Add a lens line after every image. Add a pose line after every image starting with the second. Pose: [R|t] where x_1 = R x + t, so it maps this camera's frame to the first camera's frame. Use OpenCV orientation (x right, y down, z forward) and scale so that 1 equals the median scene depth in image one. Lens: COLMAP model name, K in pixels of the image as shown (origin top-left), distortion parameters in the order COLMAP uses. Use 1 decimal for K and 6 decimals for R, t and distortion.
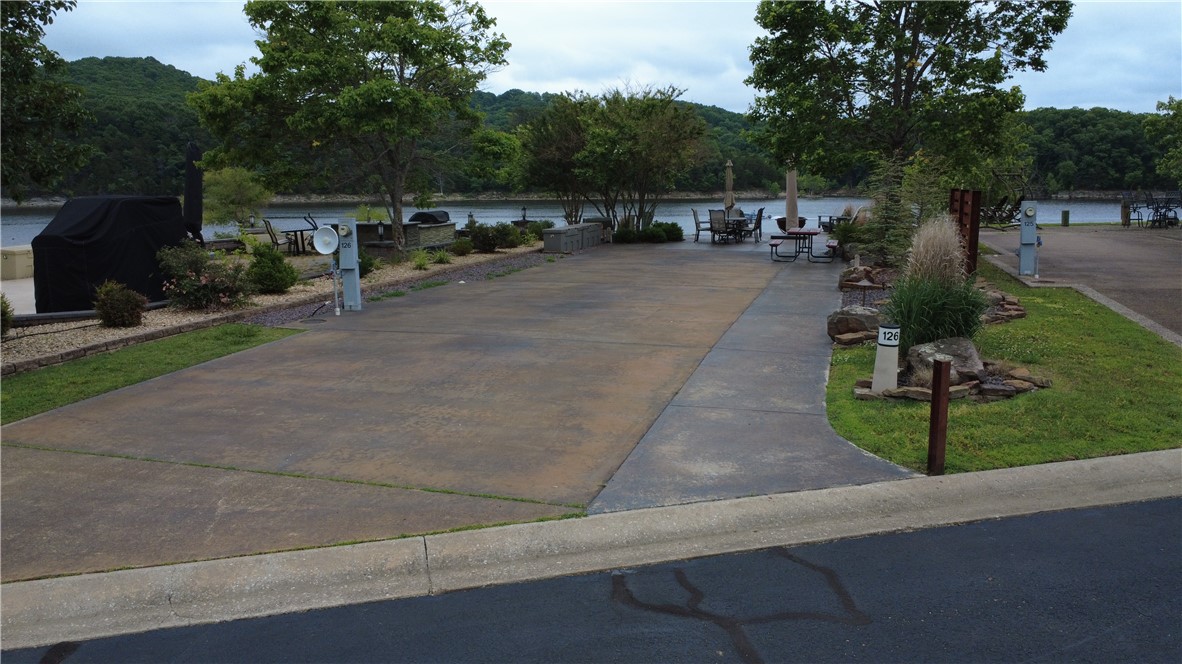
lens RADIAL K [[889.5, 0, 589.2], [0, 889.5, 336.2], [0, 0, 1]] dist [0.007449, -0.009511]
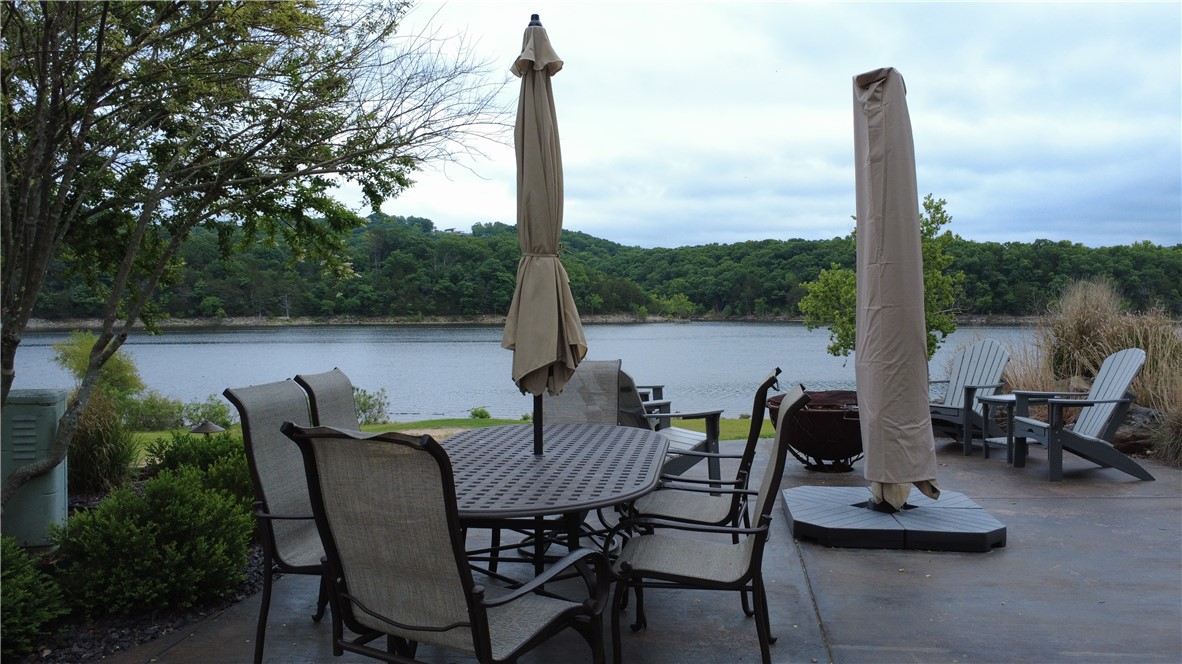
lens RADIAL K [[889.5, 0, 591.3], [0, 889.5, 332.1], [0, 0, 1]] dist [0.007449, -0.009511]
pose [[0.989103, -0.001617, 0.147219, 0.298142], [0.022556, 0.989800, -0.140669, -0.272240], [-0.145490, 0.142457, 0.979050, 1.783783]]
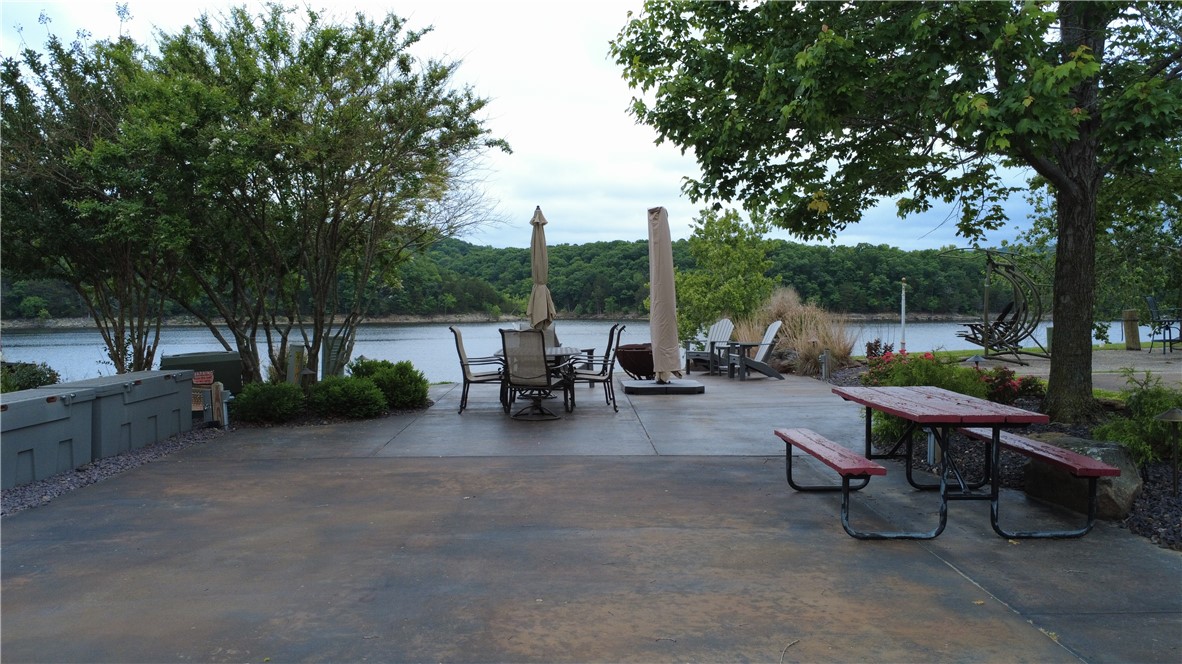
lens RADIAL K [[889.5, 0, 590.9], [0, 889.5, 326.7], [0, 0, 1]] dist [0.007449, -0.009511]
pose [[0.951092, -0.007600, 0.308813, 0.108893], [0.053276, 0.988753, -0.139746, -0.175493], [-0.304278, 0.149363, 0.940801, 1.253702]]
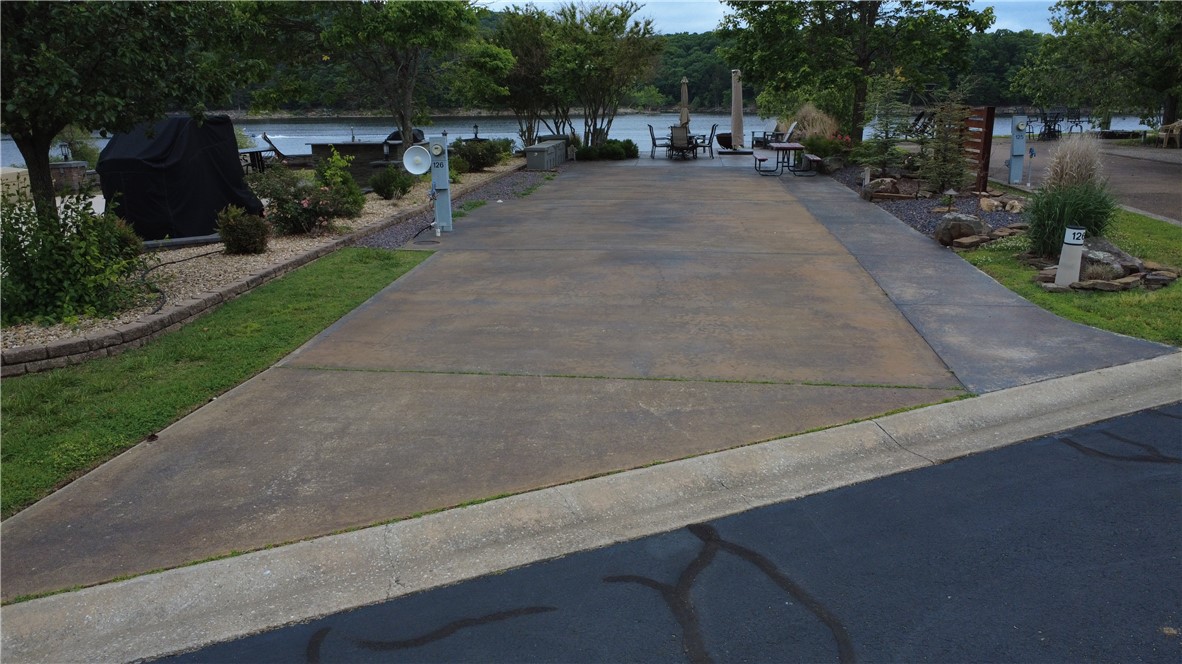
lens RADIAL K [[889.5, 0, 588.9], [0, 889.5, 333.9], [0, 0, 1]] dist [0.007449, -0.009511]
pose [[0.983086, -0.048017, 0.176736, -0.297339], [0.032392, 0.995392, 0.090257, 0.000766], [-0.180256, -0.083005, 0.980111, -0.014451]]
